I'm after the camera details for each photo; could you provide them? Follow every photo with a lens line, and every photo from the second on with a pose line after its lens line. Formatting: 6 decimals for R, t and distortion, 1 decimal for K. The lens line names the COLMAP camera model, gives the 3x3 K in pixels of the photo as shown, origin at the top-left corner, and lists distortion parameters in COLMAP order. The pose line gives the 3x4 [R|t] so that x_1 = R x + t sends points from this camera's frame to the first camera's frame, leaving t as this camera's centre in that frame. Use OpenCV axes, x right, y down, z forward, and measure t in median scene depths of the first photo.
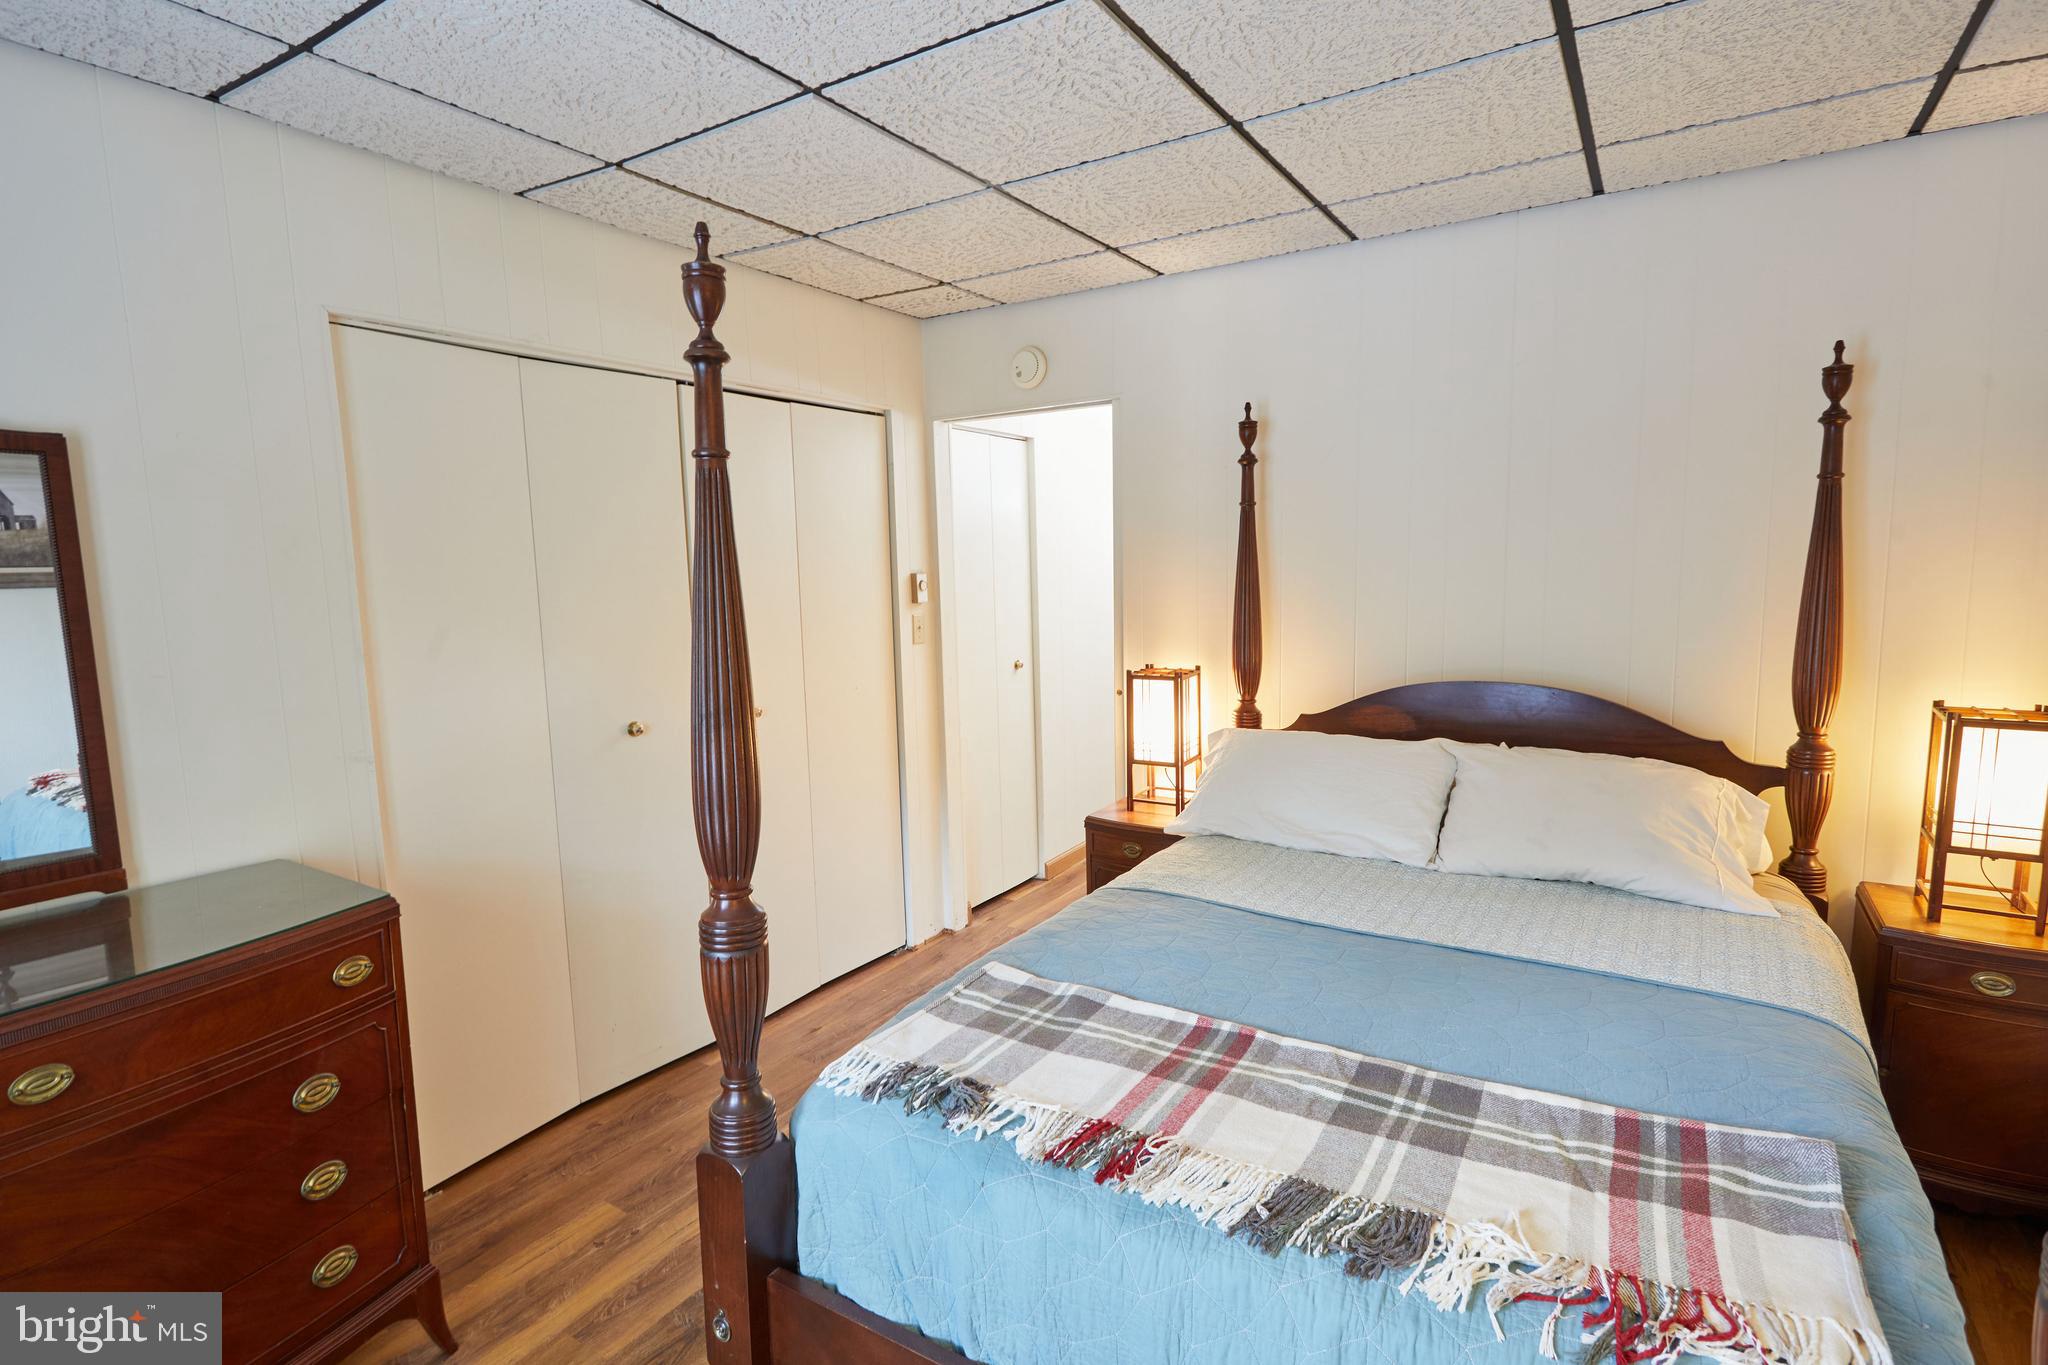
lens RADIAL K [[1015.4, 0, 1024.0], [0, 1015.4, 682.5], [0, 0, 1]] dist [0.000014, -0.000007]
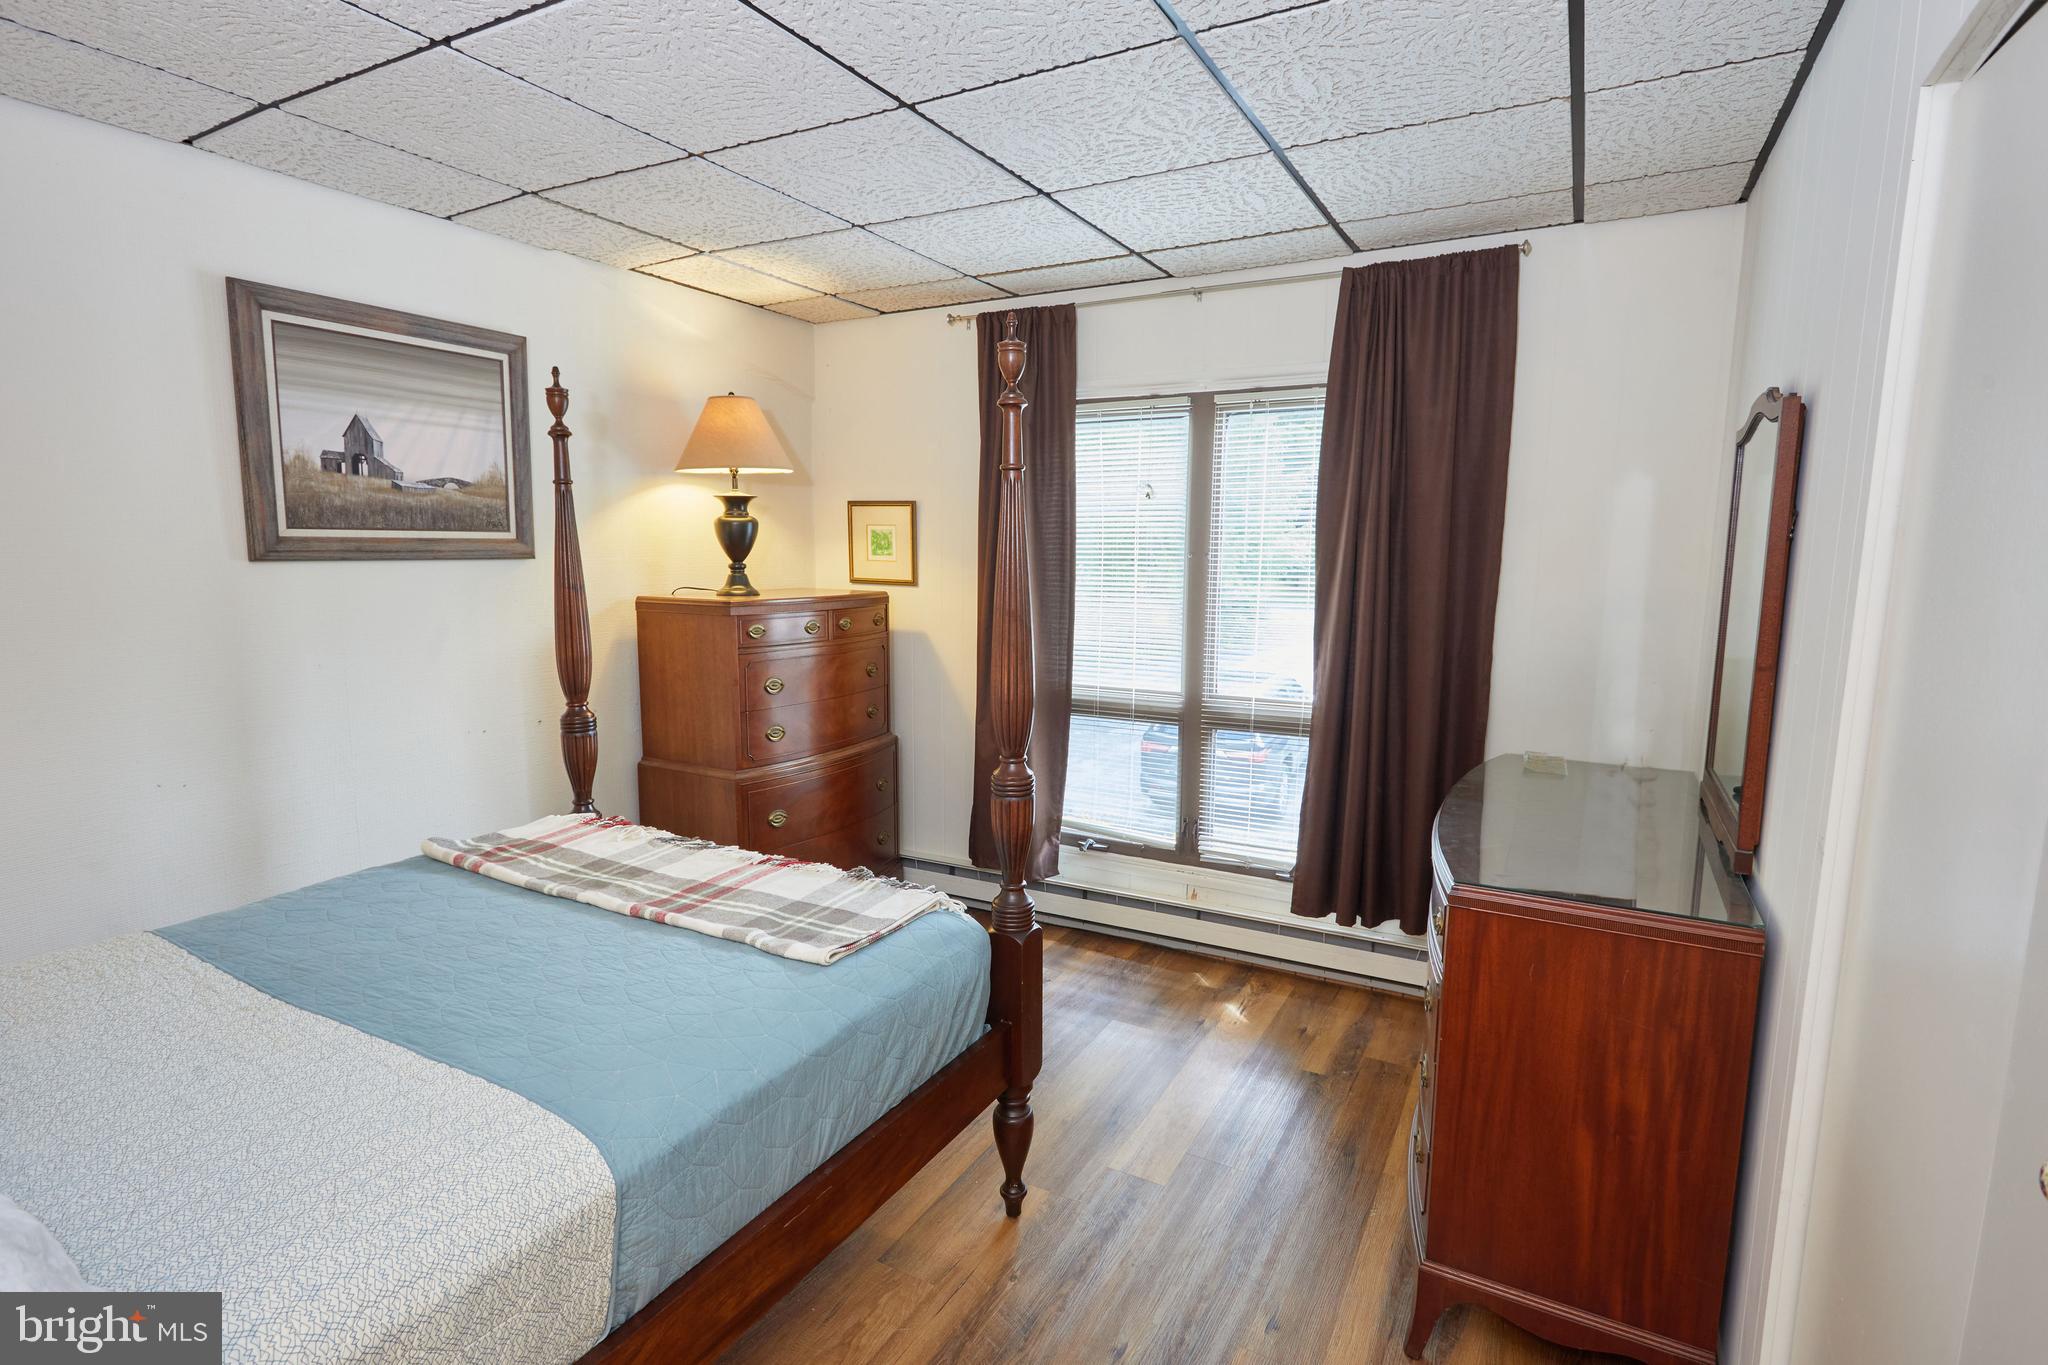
lens RADIAL K [[1015.4, 0, 1024.0], [0, 1015.4, 682.5], [0, 0, 1]] dist [0.000014, -0.000007]
pose [[-0.997453, 0.024923, -0.066835, -0.198759], [0.007588, 0.968731, 0.247998, -0.264365], [0.070925, 0.246859, -0.966452, 2.344645]]
